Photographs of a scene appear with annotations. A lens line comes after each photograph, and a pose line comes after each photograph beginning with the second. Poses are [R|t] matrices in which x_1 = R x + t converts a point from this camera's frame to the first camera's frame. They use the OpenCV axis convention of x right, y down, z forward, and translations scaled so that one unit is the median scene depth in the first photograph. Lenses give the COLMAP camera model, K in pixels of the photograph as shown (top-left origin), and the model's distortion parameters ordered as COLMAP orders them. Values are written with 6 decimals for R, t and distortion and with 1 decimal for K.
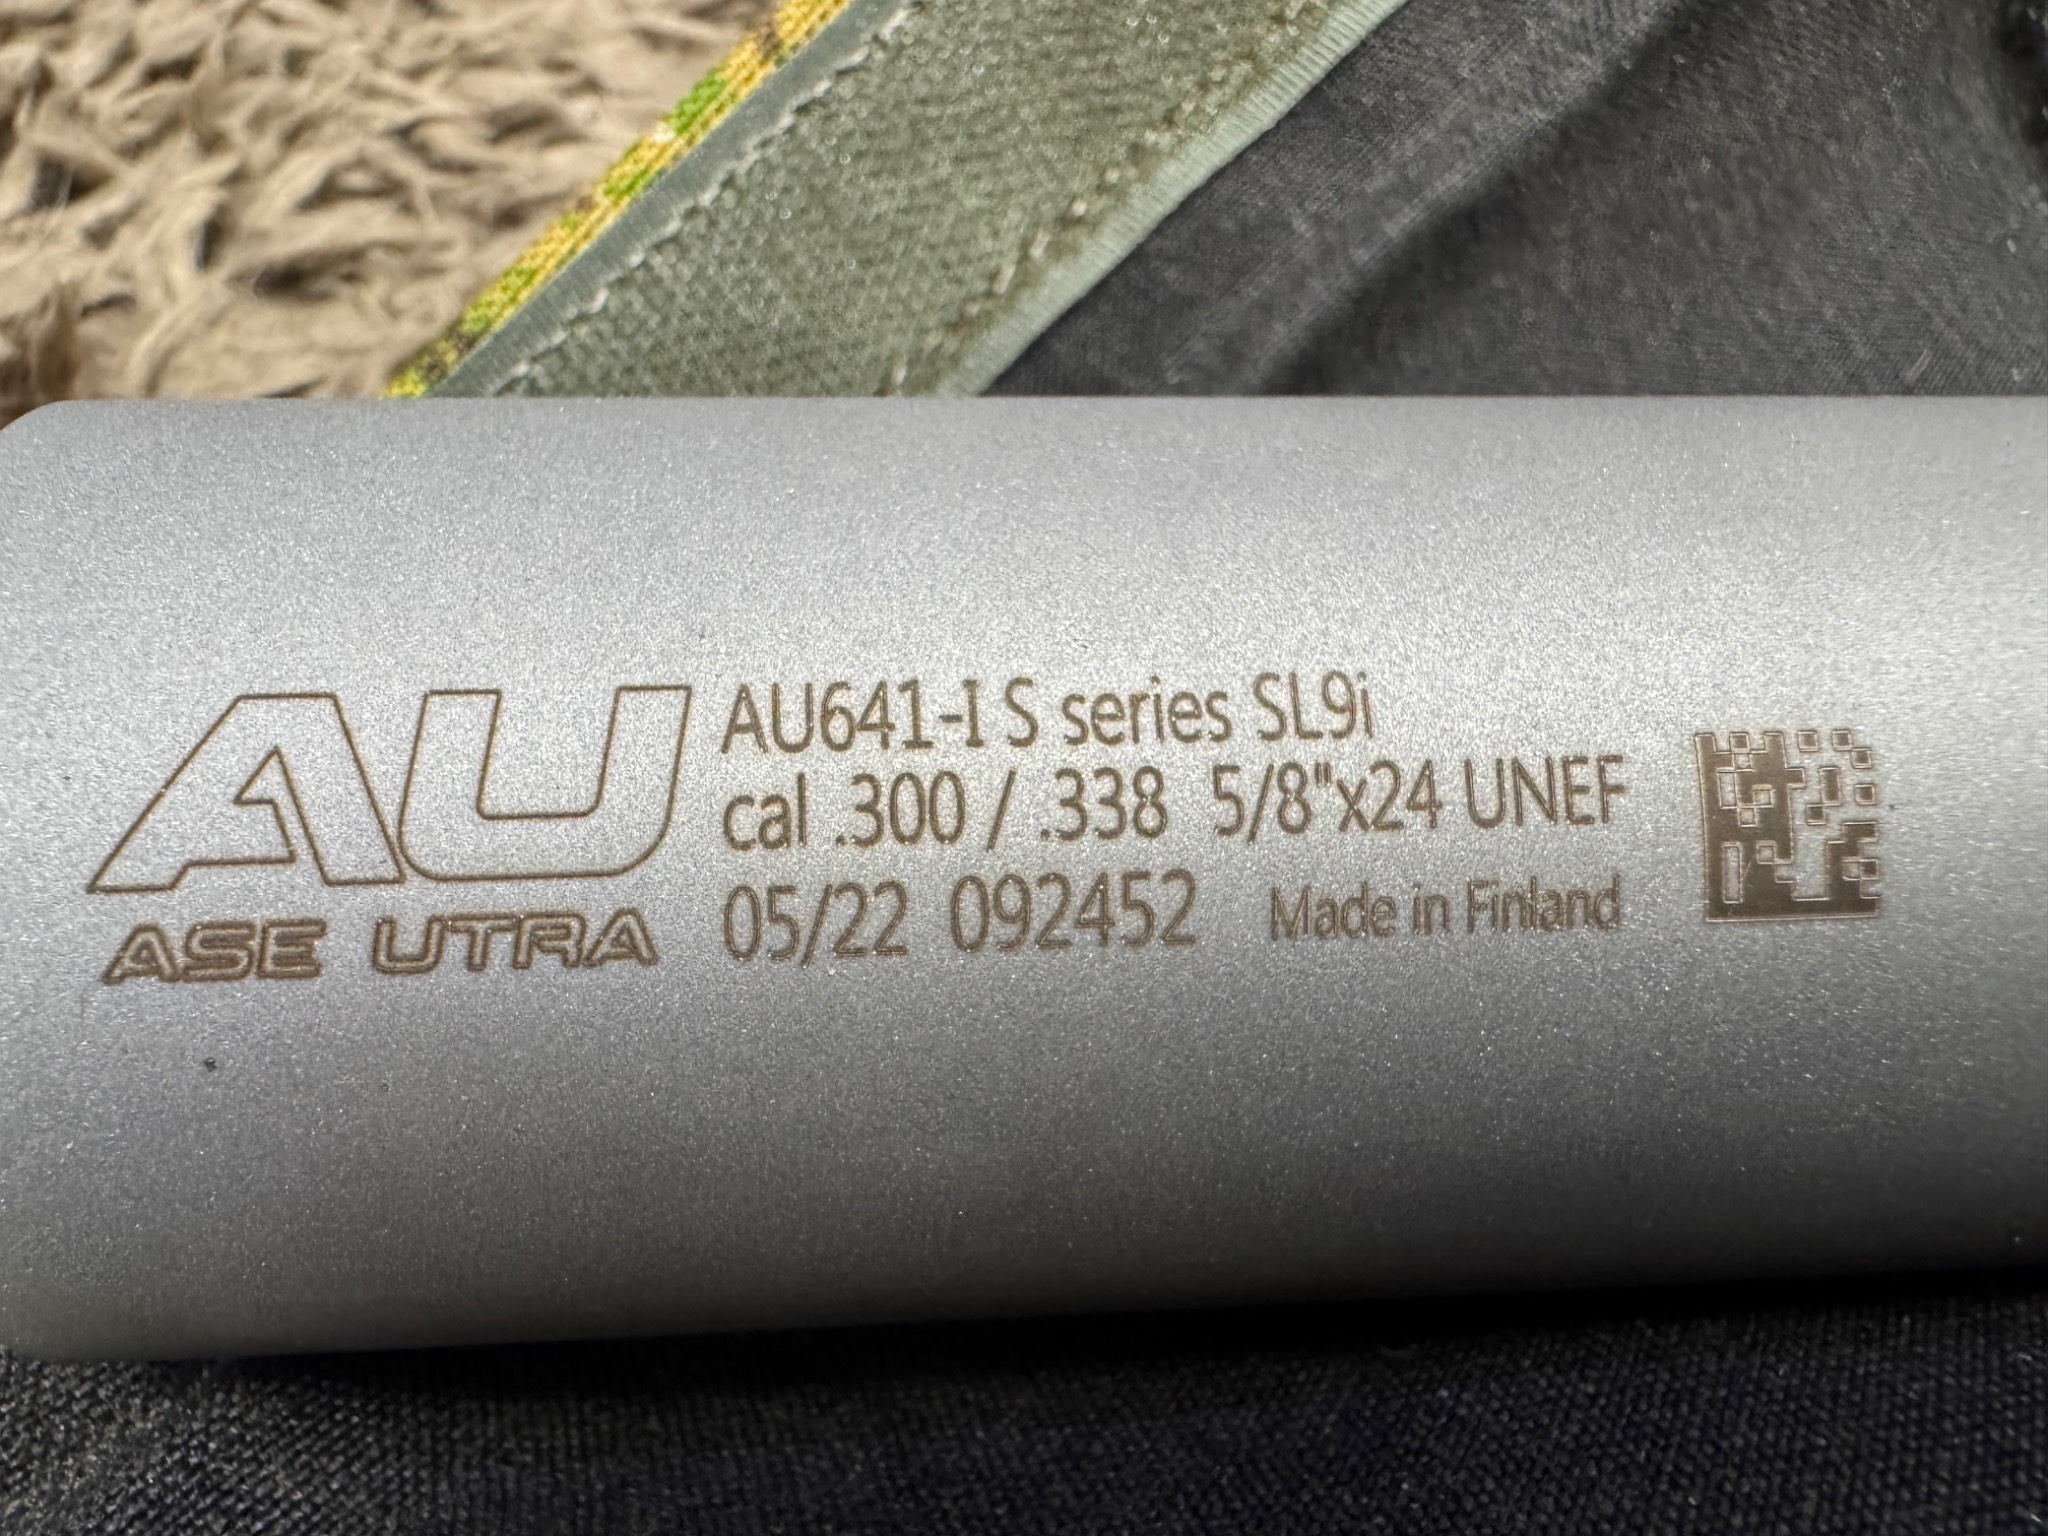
lens RADIAL K [[1451.8, 0, 1024.0], [0, 1451.8, 768.0], [0, 0, 1]] dist [-0.001861, -0.003614]
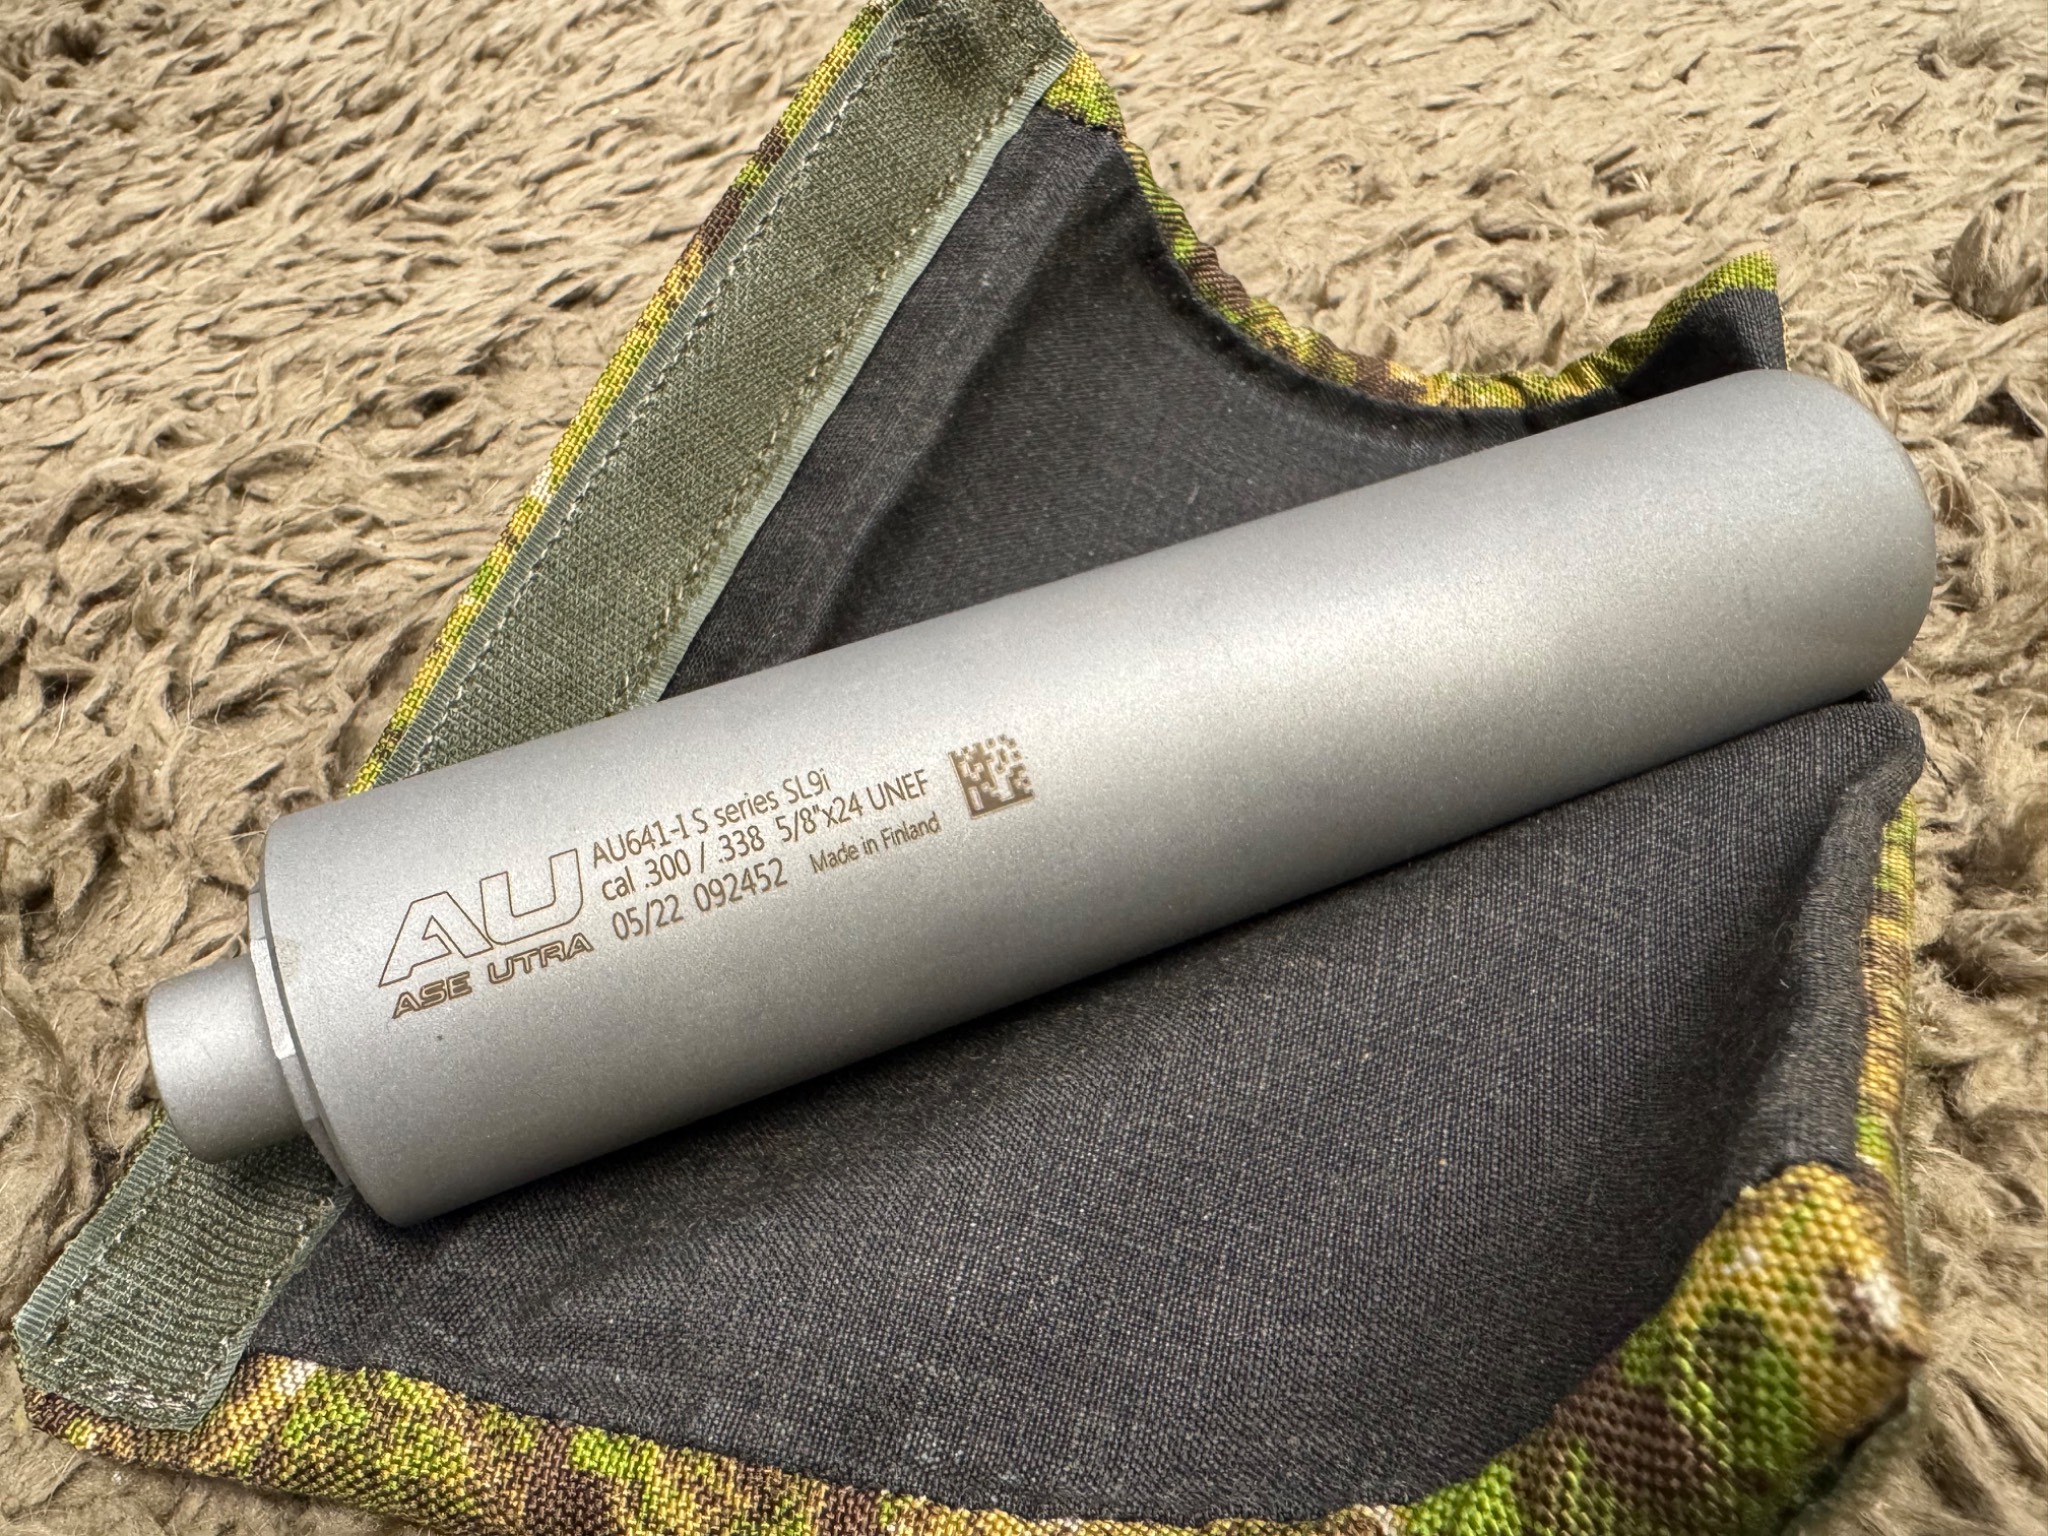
lens RADIAL K [[1451.8, 0, 1024.0], [0, 1451.8, 768.0], [0, 0, 1]] dist [-0.001861, -0.003614]
pose [[0.948451, -0.296348, 0.112334, 0.291331], [0.304178, 0.950715, -0.060135, 0.210852], [-0.088977, 0.091205, 0.991849, -1.709739]]
